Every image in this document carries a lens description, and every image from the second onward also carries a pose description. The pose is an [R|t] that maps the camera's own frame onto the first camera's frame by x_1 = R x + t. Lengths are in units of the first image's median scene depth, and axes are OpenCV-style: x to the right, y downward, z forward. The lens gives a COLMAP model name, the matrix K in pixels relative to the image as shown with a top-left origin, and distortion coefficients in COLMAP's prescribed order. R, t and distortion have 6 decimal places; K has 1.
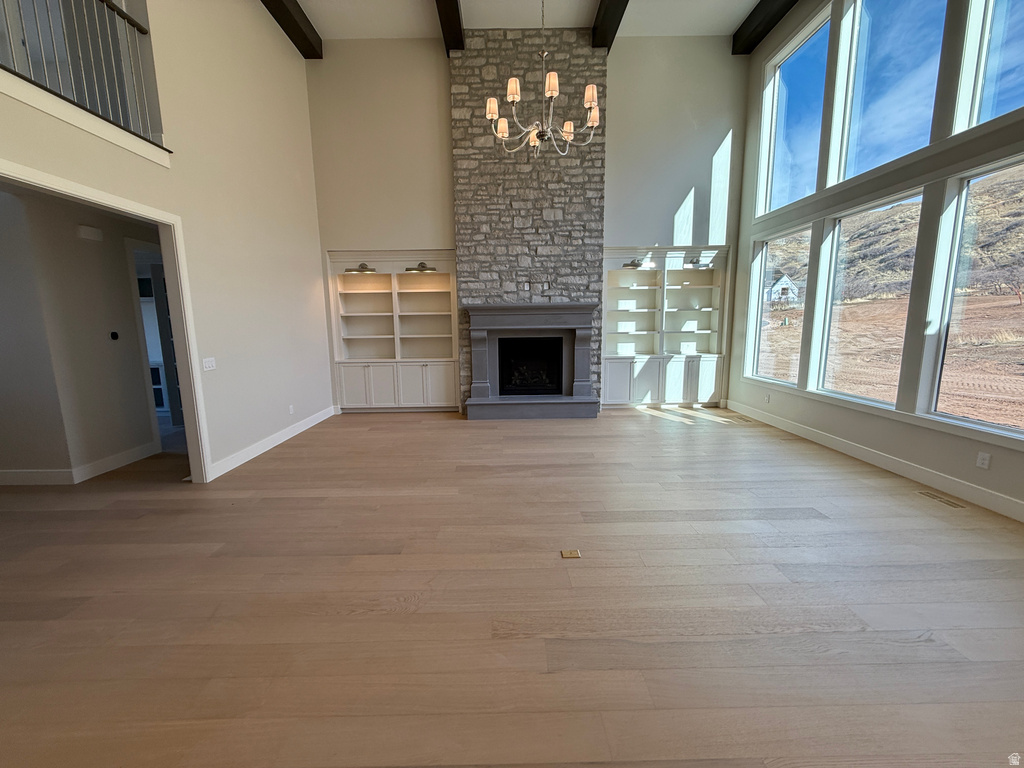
lens RADIAL K [[405.4, 0, 507.0], [0, 405.4, 383.6], [0, 0, 1]] dist [-0.000002, -0.000172]
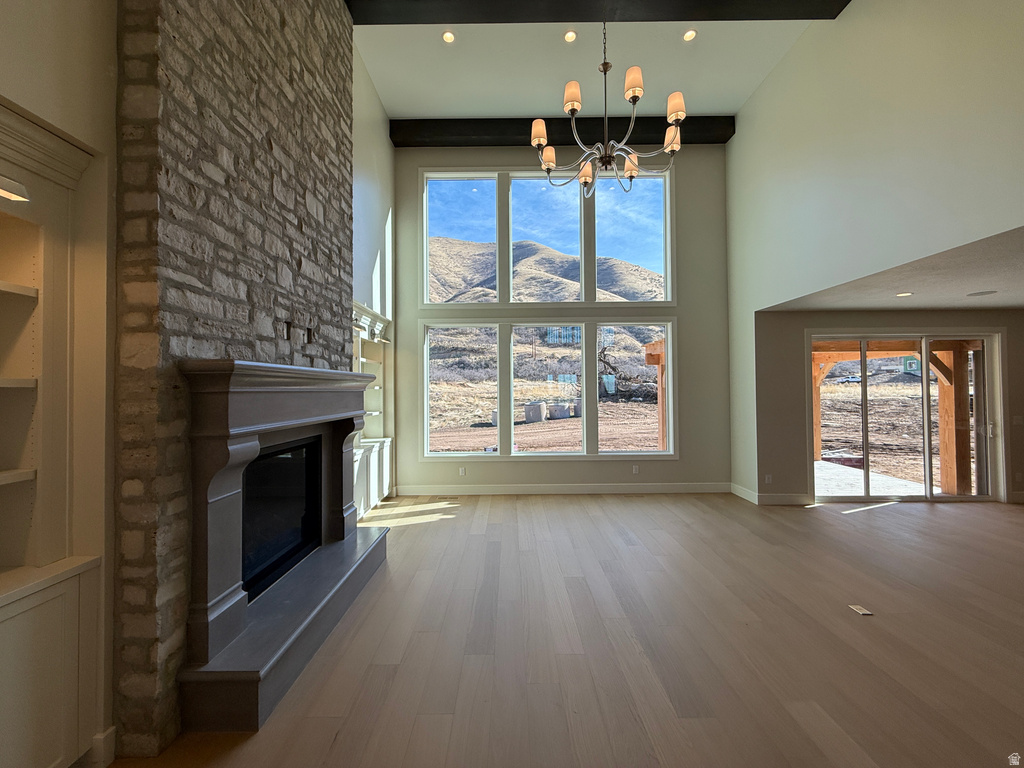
lens RADIAL K [[405.4, 0, 510.1], [0, 405.4, 383.8], [0, 0, 1]] dist [-0.000002, -0.000172]
pose [[0.012776, 0.029574, 0.999481, -0.413030], [0.155058, 0.987413, -0.031199, -0.130960], [-0.987823, 0.155376, 0.008029, 0.776168]]
